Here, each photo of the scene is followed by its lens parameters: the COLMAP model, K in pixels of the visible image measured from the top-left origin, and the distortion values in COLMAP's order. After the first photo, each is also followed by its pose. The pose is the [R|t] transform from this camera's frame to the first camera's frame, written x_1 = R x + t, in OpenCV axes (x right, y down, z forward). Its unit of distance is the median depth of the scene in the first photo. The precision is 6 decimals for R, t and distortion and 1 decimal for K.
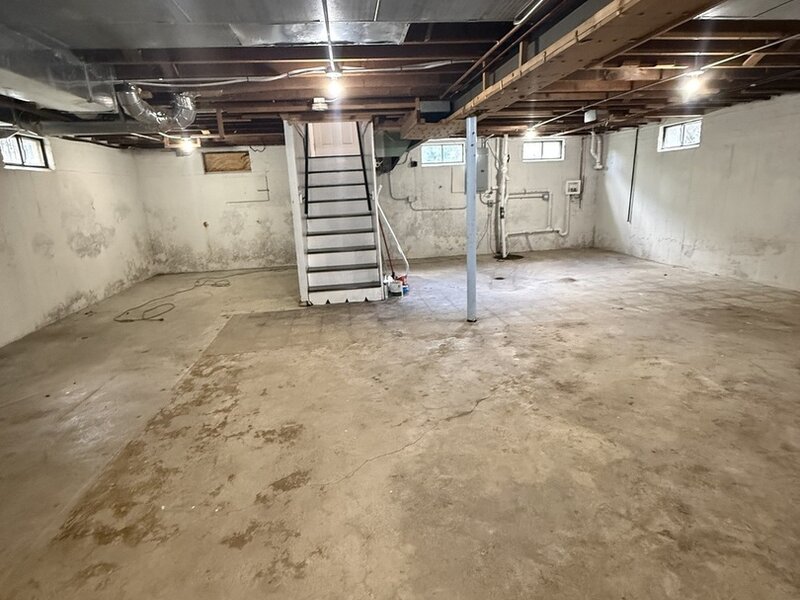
lens RADIAL K [[427.9, 0, 399.2], [0, 427.9, 299.1], [0, 0, 1]] dist [-0.001142, 0.000521]
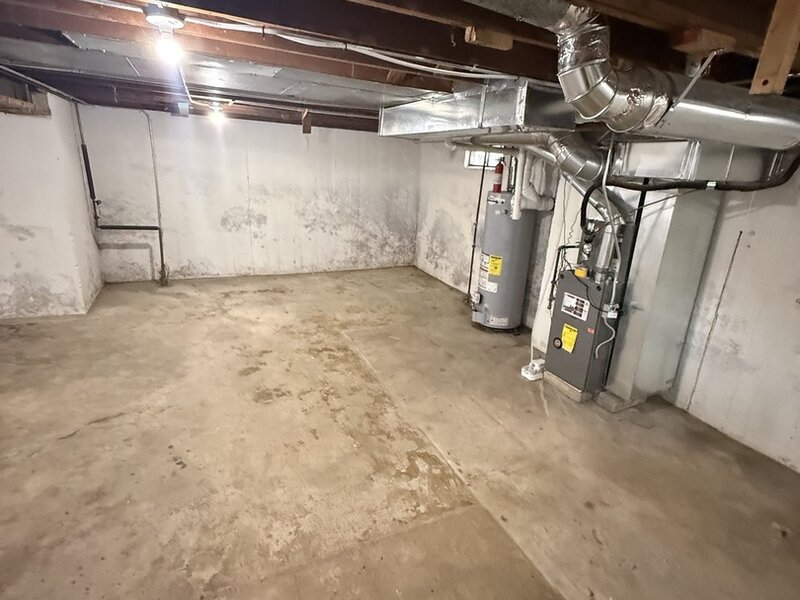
lens RADIAL K [[427.9, 0, 401.0], [0, 427.9, 299.8], [0, 0, 1]] dist [-0.001142, 0.000521]
pose [[-0.955347, 0.075847, -0.285587, -0.294683], [-0.091355, 0.843329, 0.529575, -0.641560], [0.281010, 0.532018, -0.798743, 1.937305]]
